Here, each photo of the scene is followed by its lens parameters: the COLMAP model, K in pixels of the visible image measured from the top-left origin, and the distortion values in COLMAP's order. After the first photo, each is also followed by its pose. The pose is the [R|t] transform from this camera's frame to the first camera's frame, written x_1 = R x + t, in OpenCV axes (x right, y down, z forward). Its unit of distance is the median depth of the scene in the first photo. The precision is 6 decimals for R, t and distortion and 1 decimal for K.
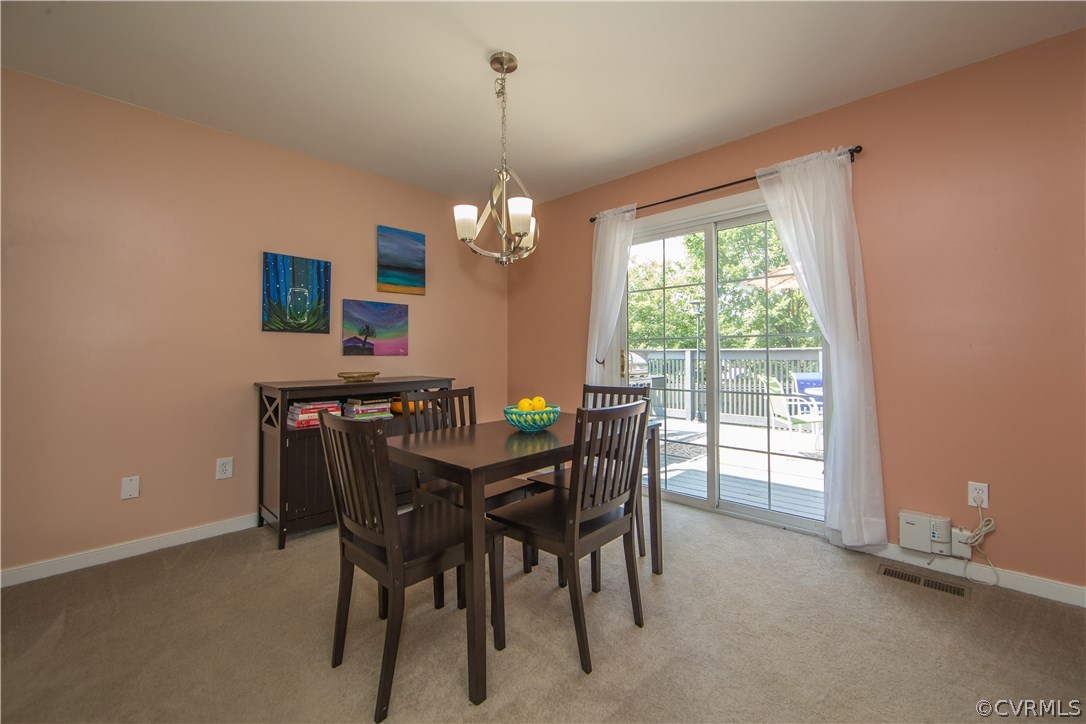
lens RADIAL K [[438.1, 0, 544.8], [0, 438.1, 350.6], [0, 0, 1]] dist [-0.010284, 0.002554]
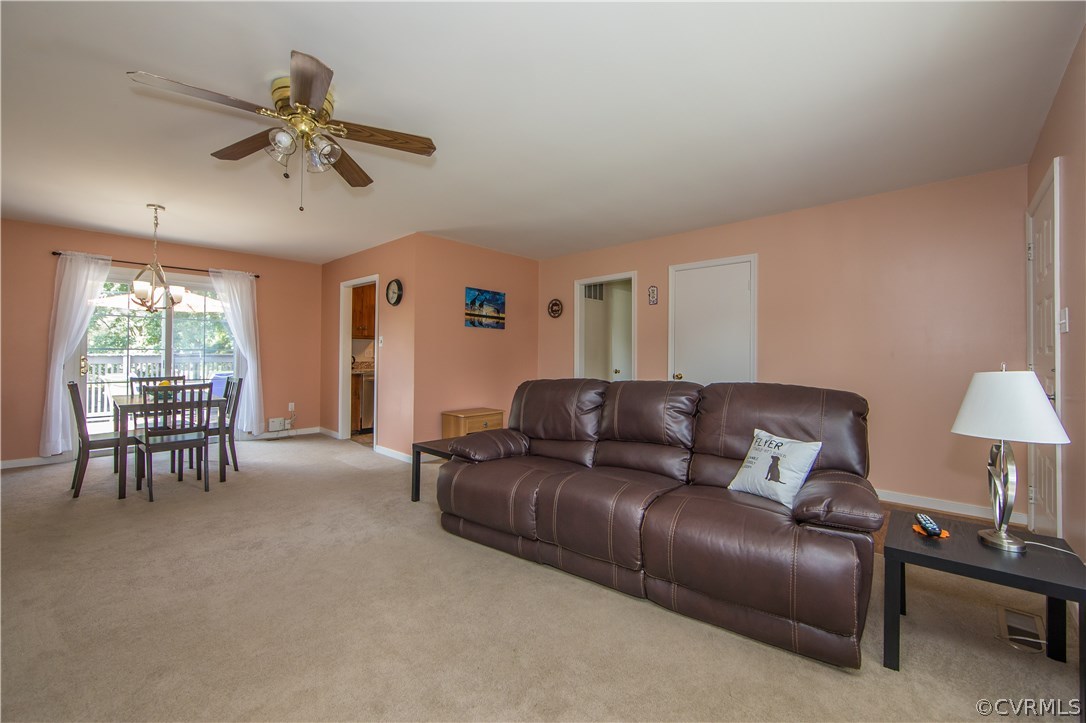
lens RADIAL K [[438.1, 0, 537.5], [0, 438.1, 351.8], [0, 0, 1]] dist [-0.010284, 0.002554]
pose [[0.007343, 0.016123, 0.999843, -1.345285], [-0.007655, 0.999842, -0.016066, -0.006079], [-0.999944, -0.007536, 0.007465, -0.473741]]
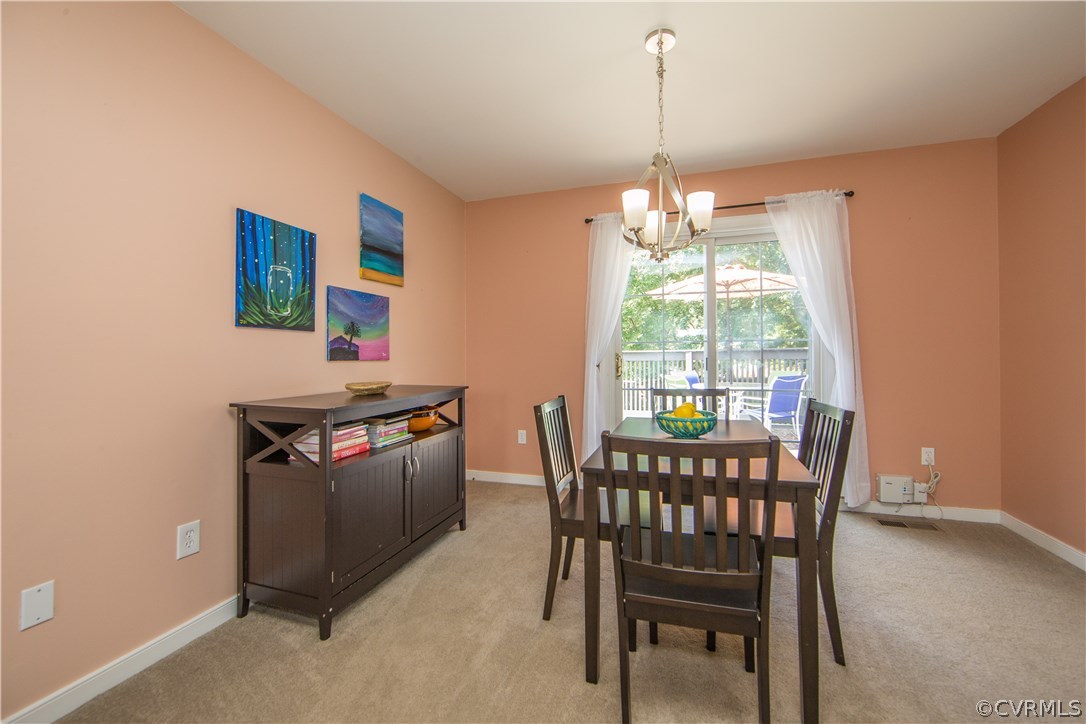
lens RADIAL K [[438.1, 0, 543.5], [0, 438.1, 354.8], [0, 0, 1]] dist [-0.010284, 0.002554]
pose [[0.904215, -0.004401, 0.427056, -0.485691], [0.002528, 0.999985, 0.004955, -0.002369], [-0.427071, -0.003401, 0.904212, 0.182555]]
